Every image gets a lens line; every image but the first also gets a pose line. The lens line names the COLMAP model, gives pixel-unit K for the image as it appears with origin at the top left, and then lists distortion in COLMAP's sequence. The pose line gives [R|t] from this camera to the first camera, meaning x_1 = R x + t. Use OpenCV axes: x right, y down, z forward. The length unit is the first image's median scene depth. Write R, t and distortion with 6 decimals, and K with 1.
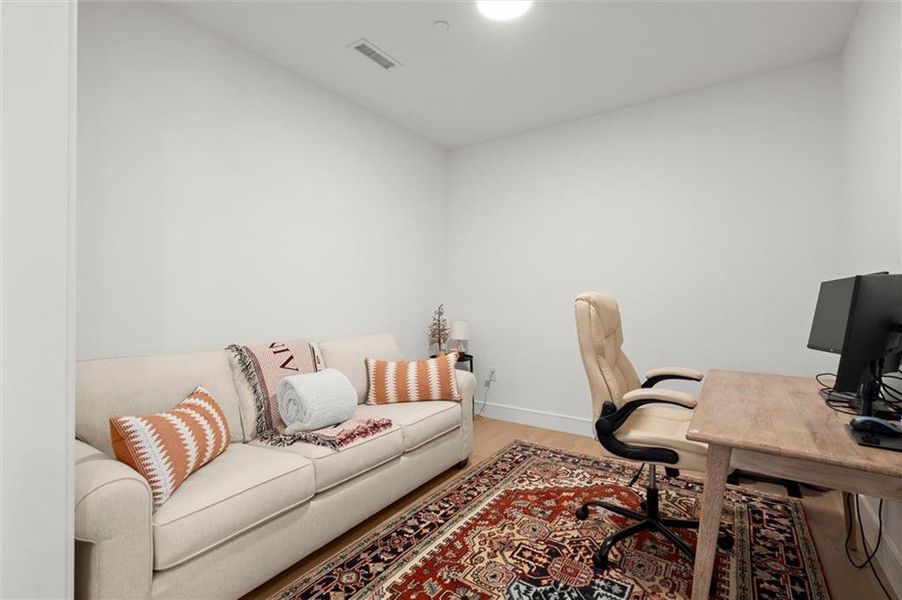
lens RADIAL K [[410.1, 0, 449.7], [0, 410.1, 298.8], [0, 0, 1]] dist [0.003280, 0.004148]
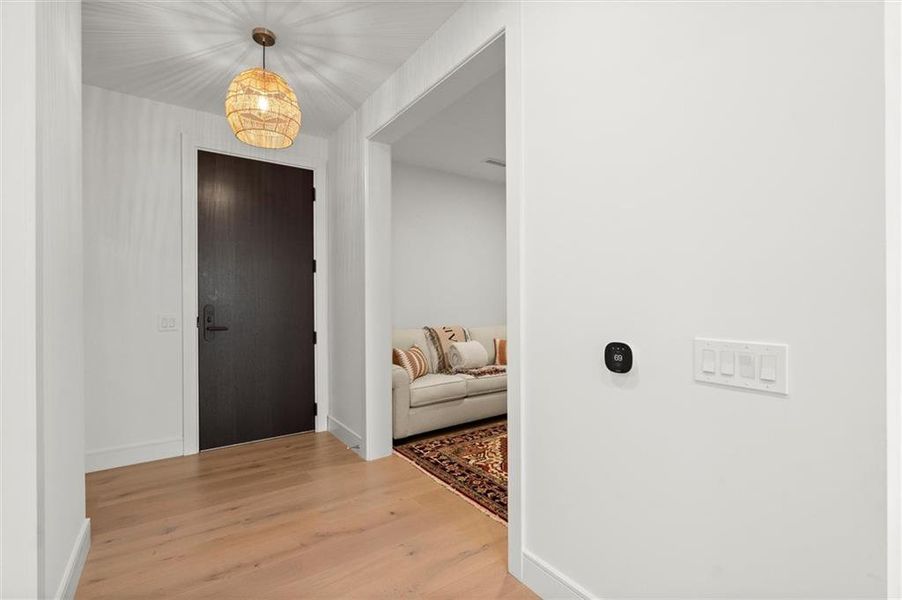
lens RADIAL K [[410.1, 0, 454.2], [0, 410.1, 302.4], [0, 0, 1]] dist [0.003280, 0.004148]
pose [[0.943665, -0.006576, -0.330838, 0.264575], [0.006985, 0.999976, 0.000047, -0.004399], [0.330830, -0.002355, 0.943688, -0.855938]]
